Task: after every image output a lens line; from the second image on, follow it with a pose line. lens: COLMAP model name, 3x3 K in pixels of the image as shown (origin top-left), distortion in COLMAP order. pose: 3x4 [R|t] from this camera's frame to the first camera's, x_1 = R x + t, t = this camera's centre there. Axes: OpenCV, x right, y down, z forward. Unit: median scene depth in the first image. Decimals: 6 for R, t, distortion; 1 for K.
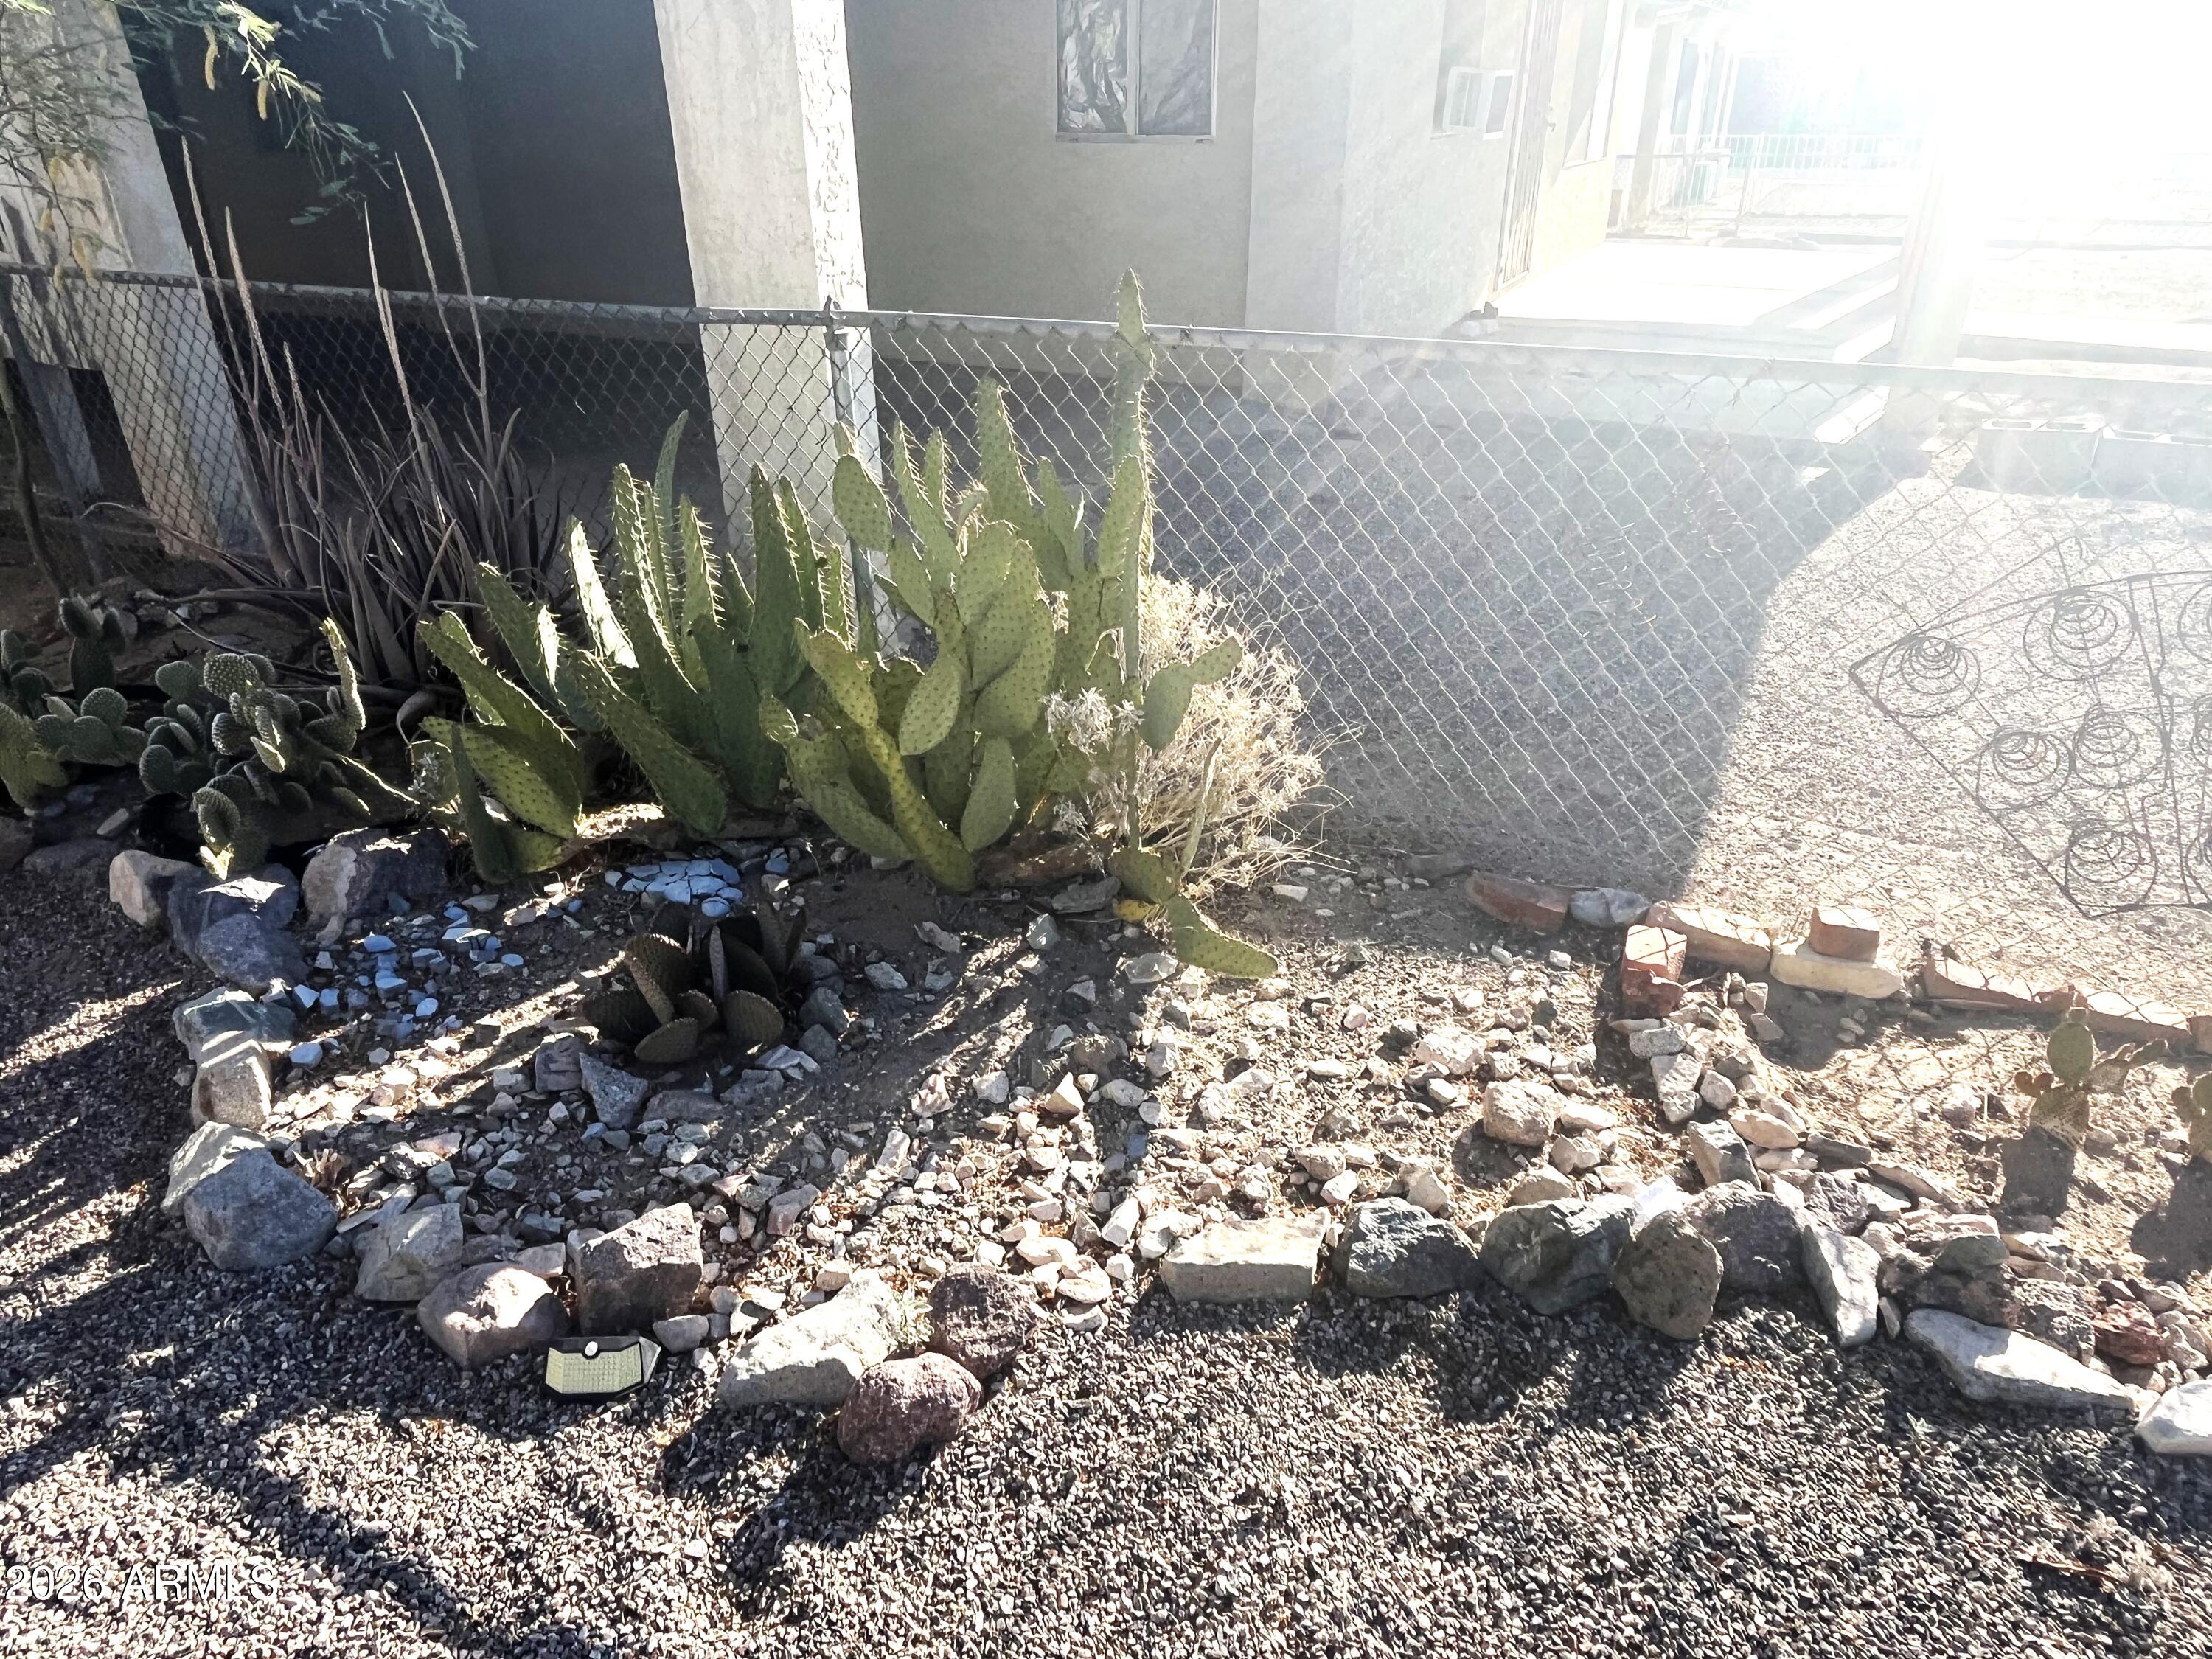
lens RADIAL K [[1348.4, 0, 1106.0], [0, 1348.4, 829.5], [0, 0, 1]] dist [0.001224, -0.002305]
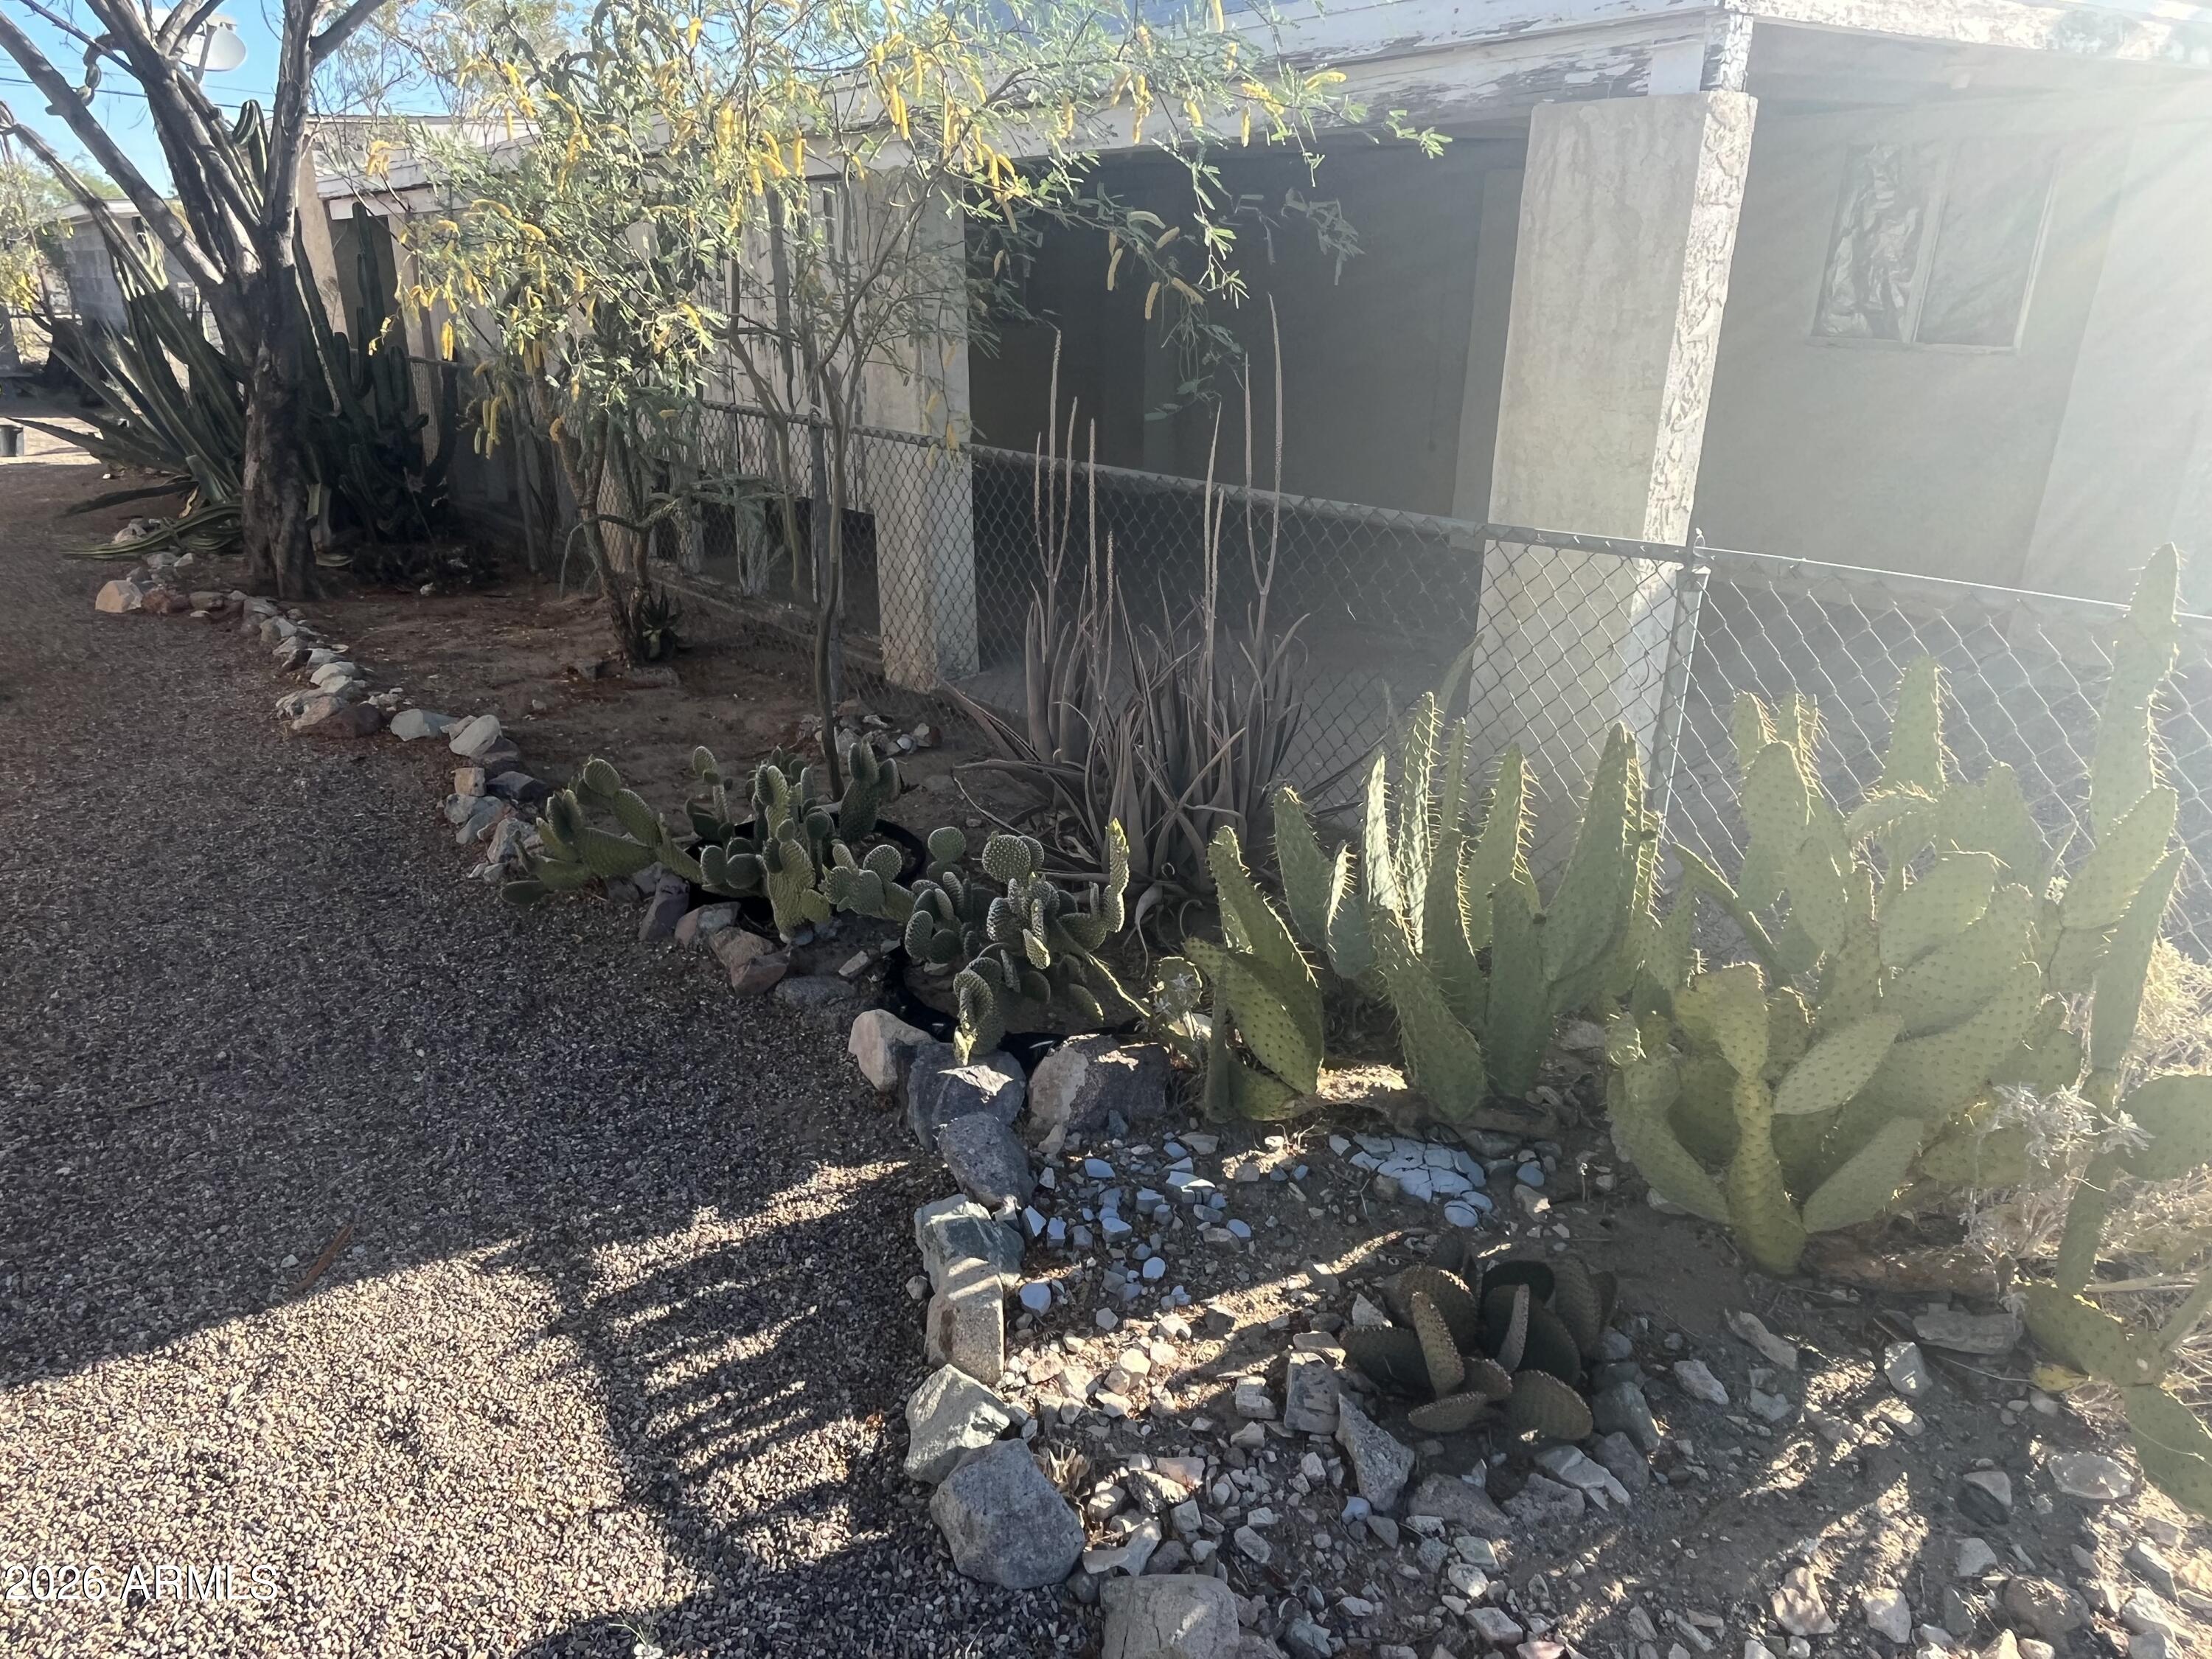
lens RADIAL K [[1321.2, 0, 1106.0], [0, 1321.2, 829.5], [0, 0, 1]] dist [0.002131, -0.000318]
pose [[0.929578, 0.160913, -0.331649, -0.288920], [-0.193129, 0.978927, -0.066355, -0.091291], [0.313983, 0.125733, 0.941066, 0.121454]]
